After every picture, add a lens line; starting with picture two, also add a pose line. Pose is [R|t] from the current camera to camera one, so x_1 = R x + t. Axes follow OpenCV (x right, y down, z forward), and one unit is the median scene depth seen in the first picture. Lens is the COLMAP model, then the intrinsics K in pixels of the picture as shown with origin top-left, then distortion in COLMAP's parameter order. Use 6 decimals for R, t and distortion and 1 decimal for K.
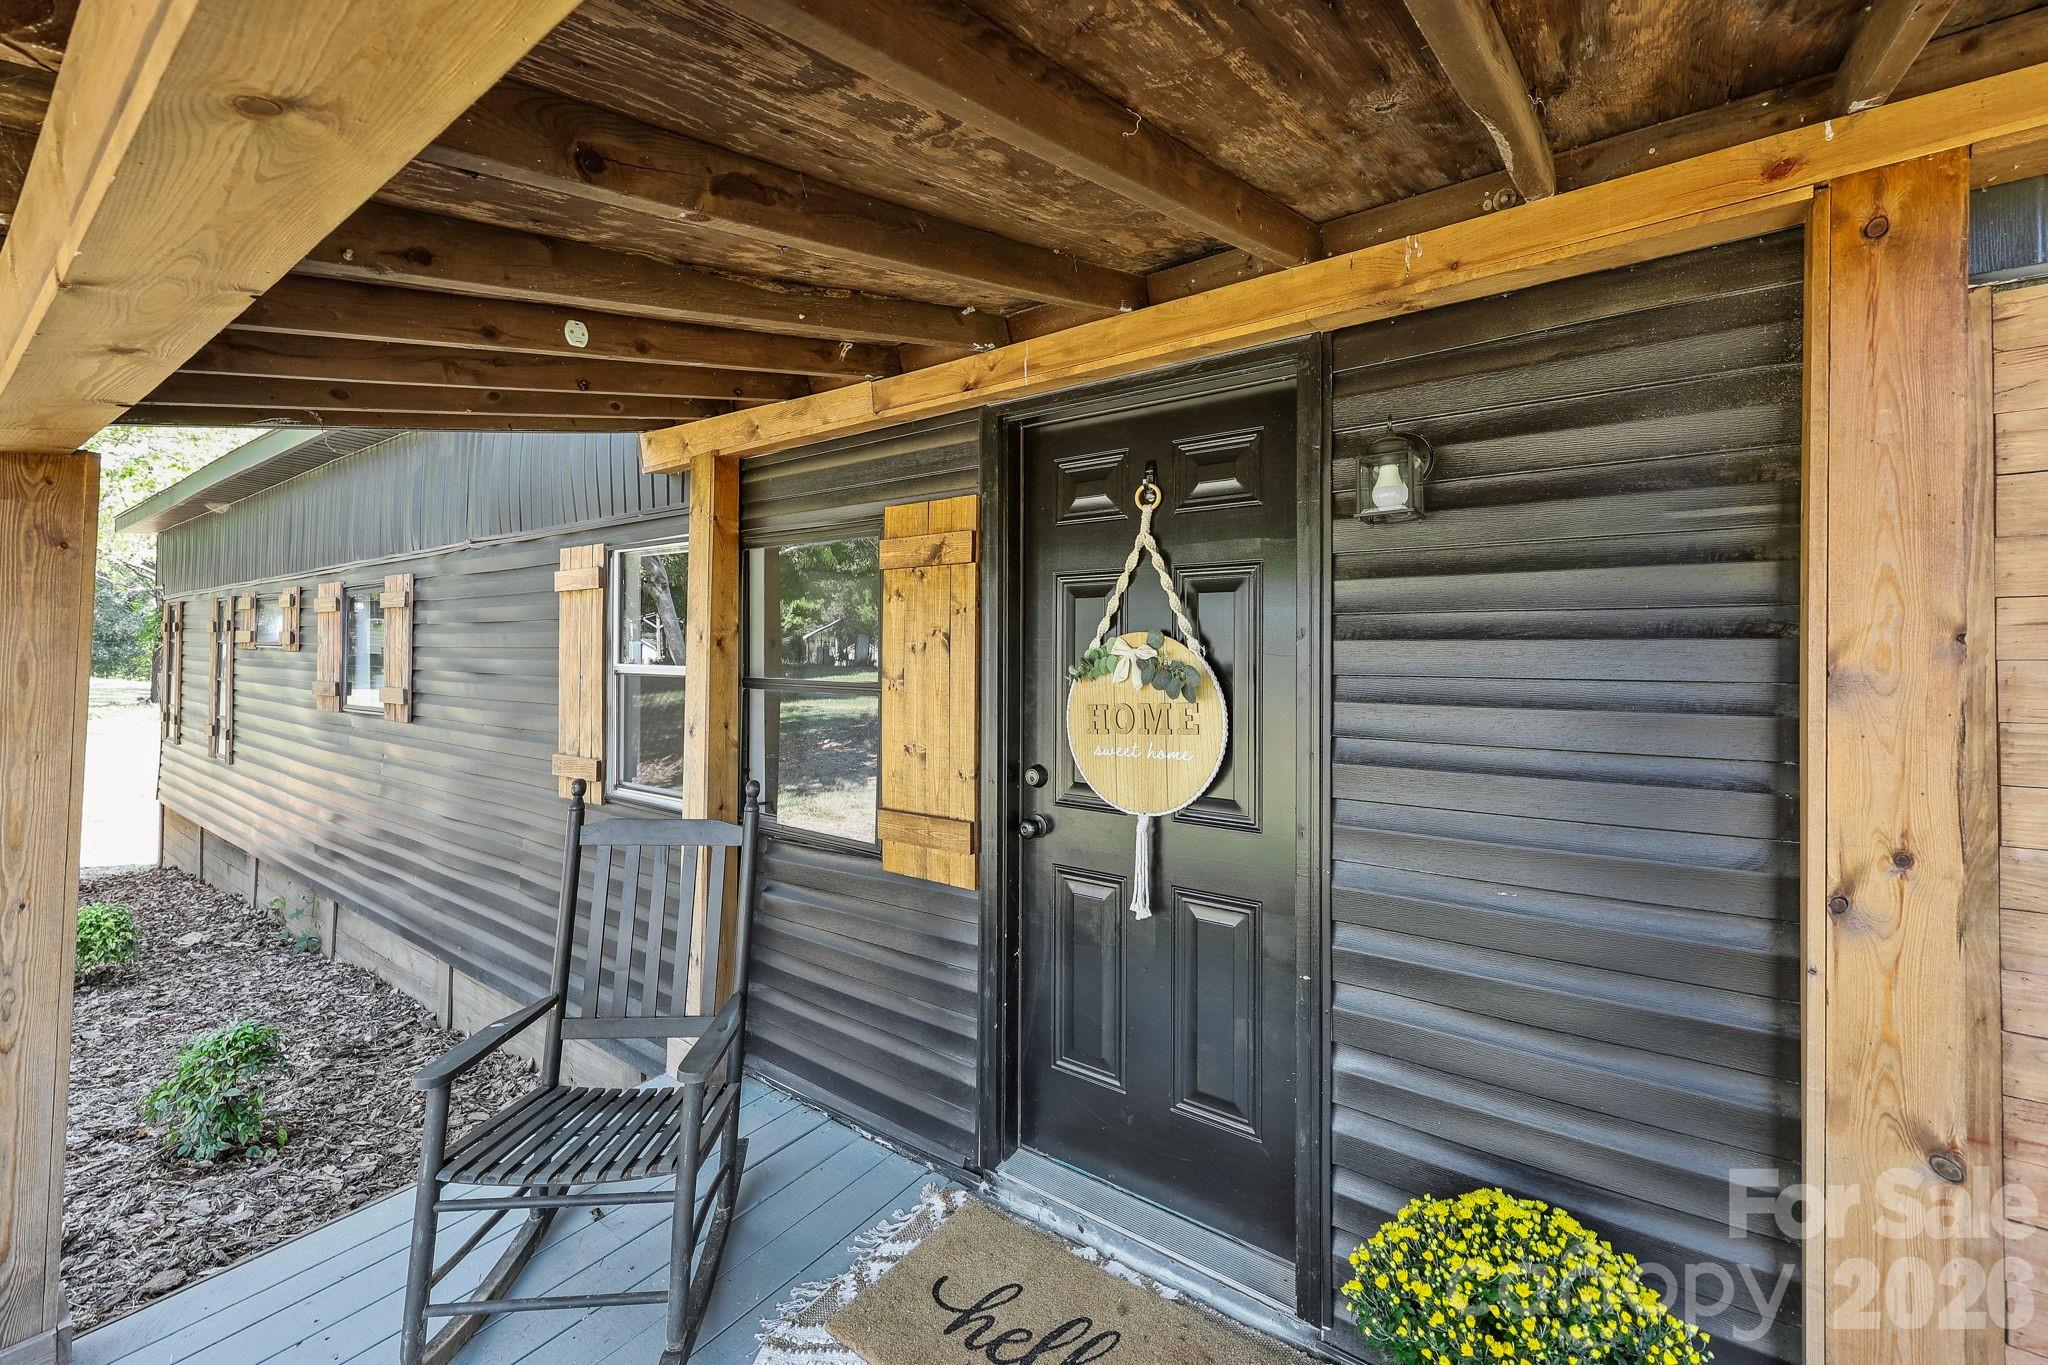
lens RADIAL K [[891.5, 0, 1023.7], [0, 891.5, 638.2], [0, 0, 1]] dist [0.001546, 0.000050]
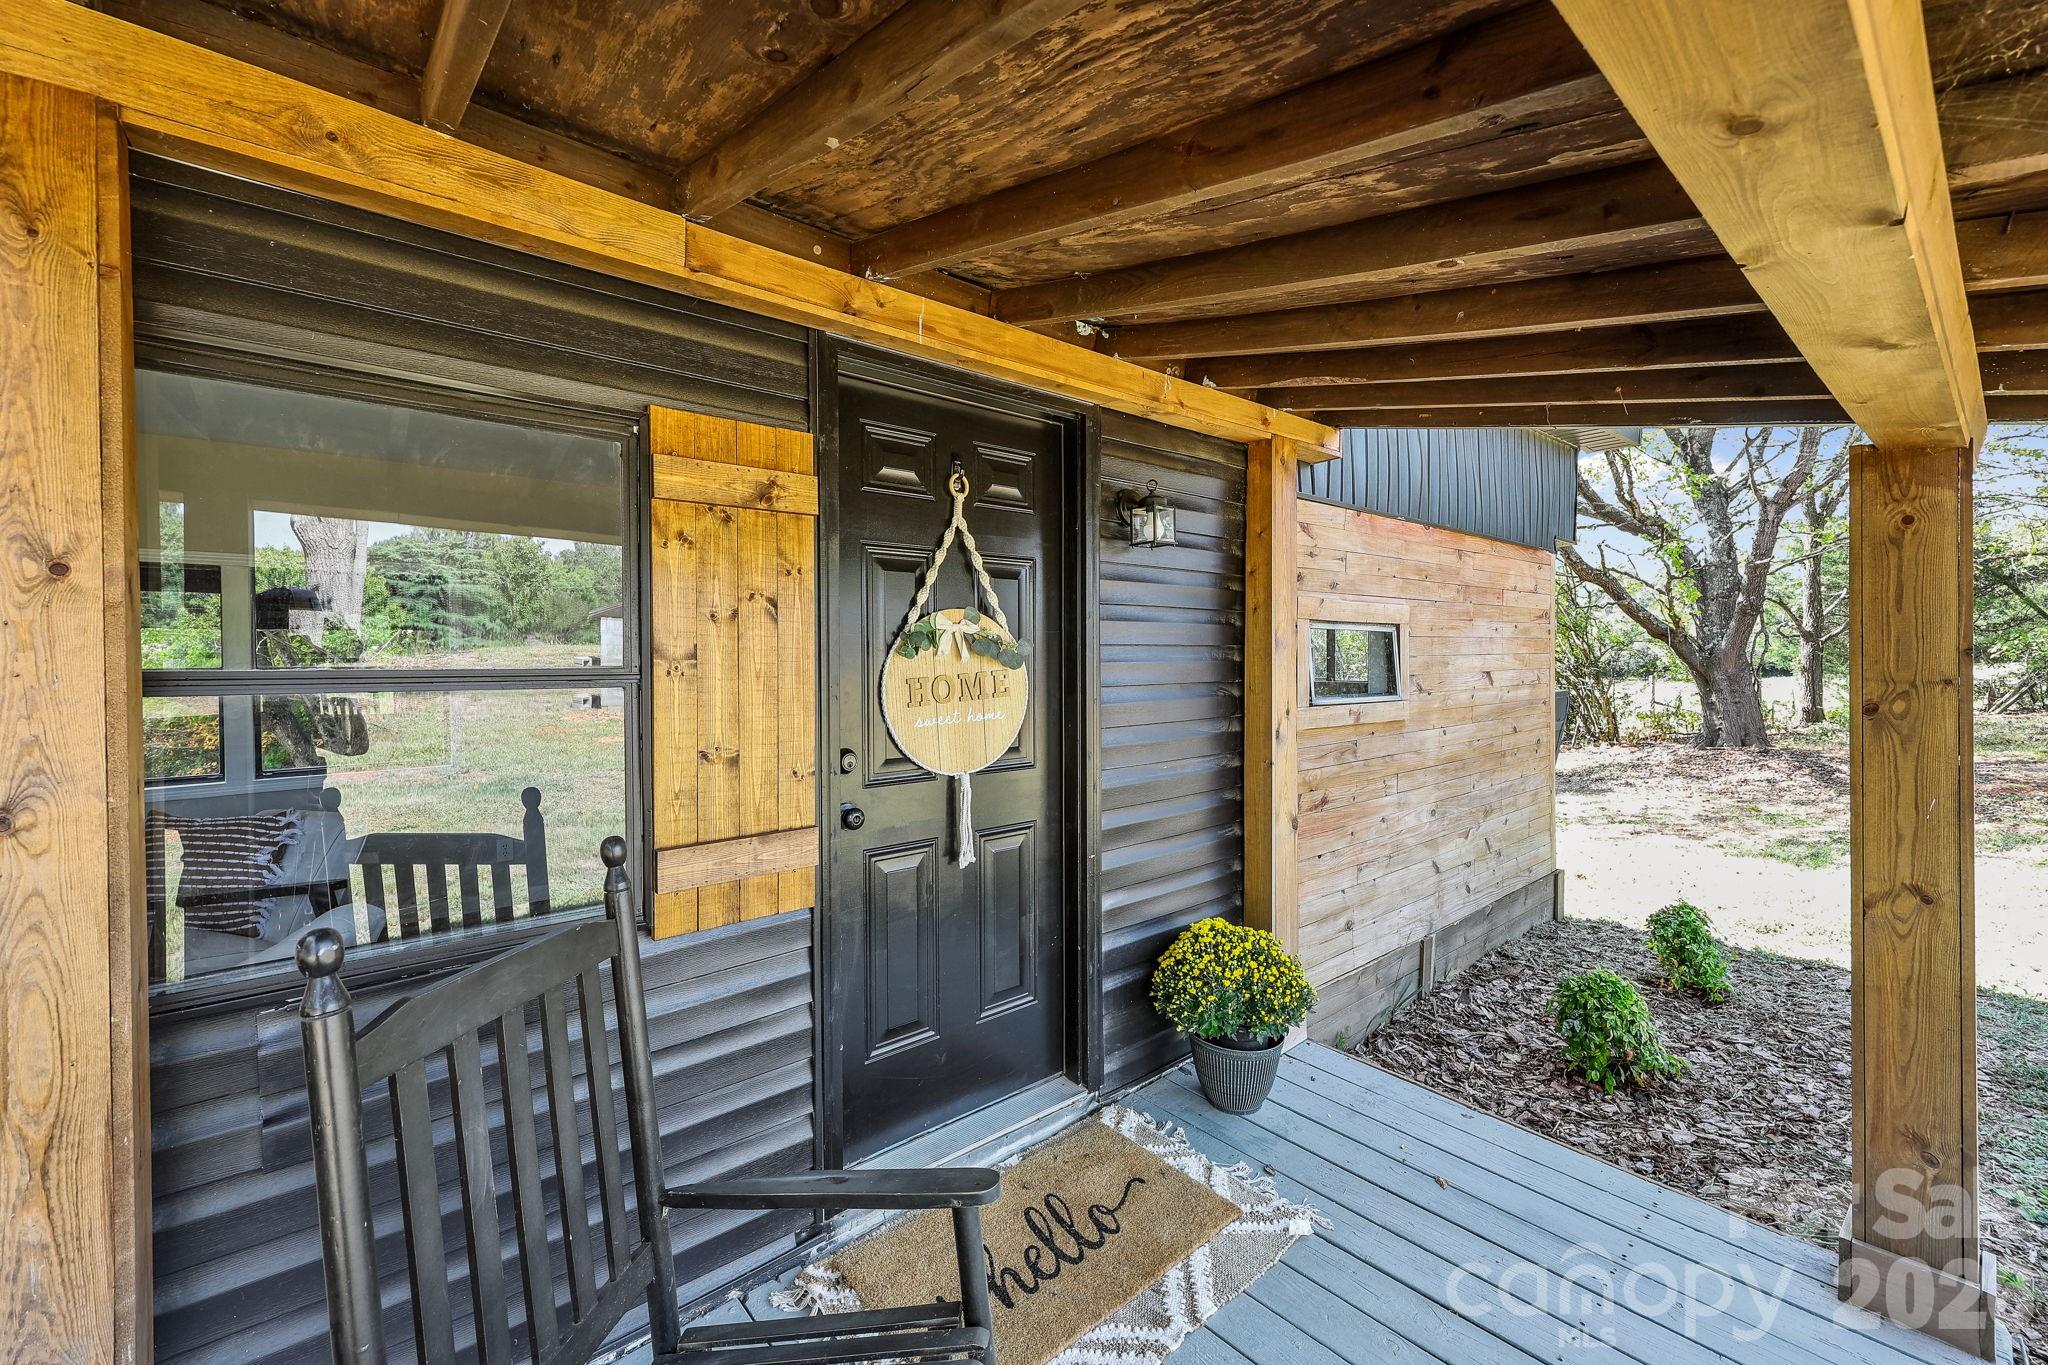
lens RADIAL K [[861.9, 0, 1020.8], [0, 861.9, 656.8], [0, 0, 1]] dist [-0.000399, 0.000238]
pose [[0.192233, -0.014603, 0.981241, -0.830901], [-0.017512, 0.999679, 0.018308, 0.029354], [-0.981193, -0.020703, 0.191916, 0.670316]]
